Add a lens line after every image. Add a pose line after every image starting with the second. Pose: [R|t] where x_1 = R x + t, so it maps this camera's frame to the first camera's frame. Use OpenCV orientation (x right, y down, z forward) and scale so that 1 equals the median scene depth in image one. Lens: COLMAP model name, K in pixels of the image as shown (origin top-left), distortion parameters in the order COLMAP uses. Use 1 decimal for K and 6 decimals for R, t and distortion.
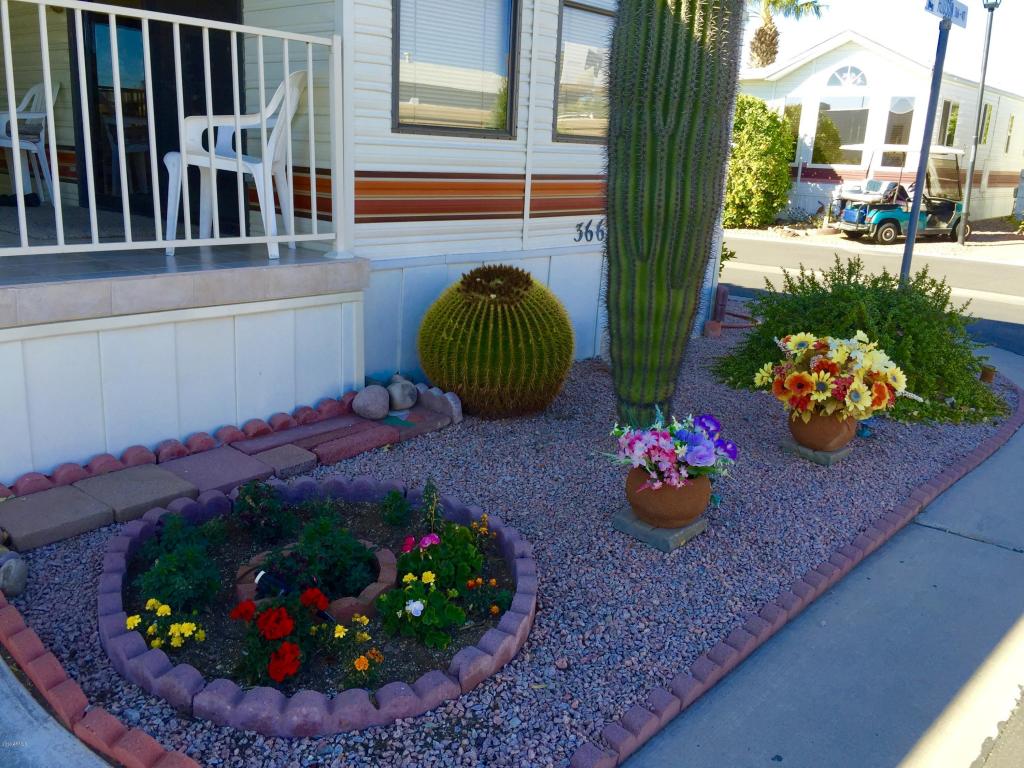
lens RADIAL K [[882.0, 0, 505.8], [0, 882.0, 375.9], [0, 0, 1]] dist [0.088631, -0.141200]
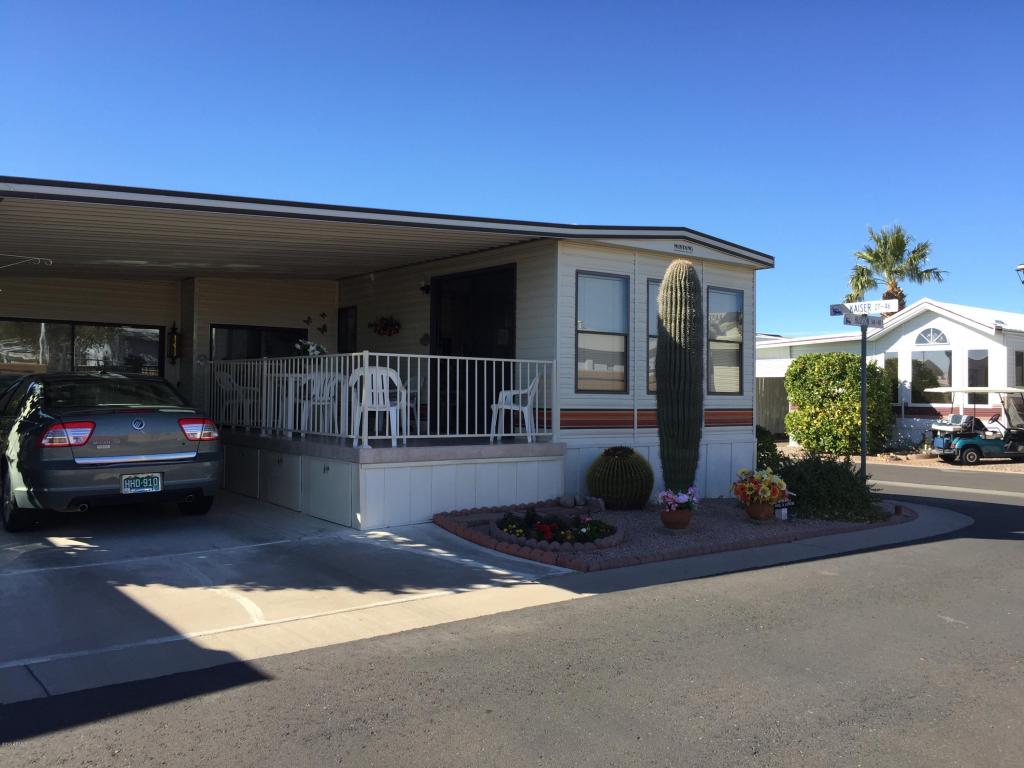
lens RADIAL K [[882.0, 0, 505.8], [0, 882.0, 375.9], [0, 0, 1]] dist [0.088631, -0.141200]
pose [[0.980509, -0.035372, -0.193265, 0.146137], [-0.019098, 0.961845, -0.272927, 0.324375], [0.195545, 0.271298, 0.942422, -1.255265]]
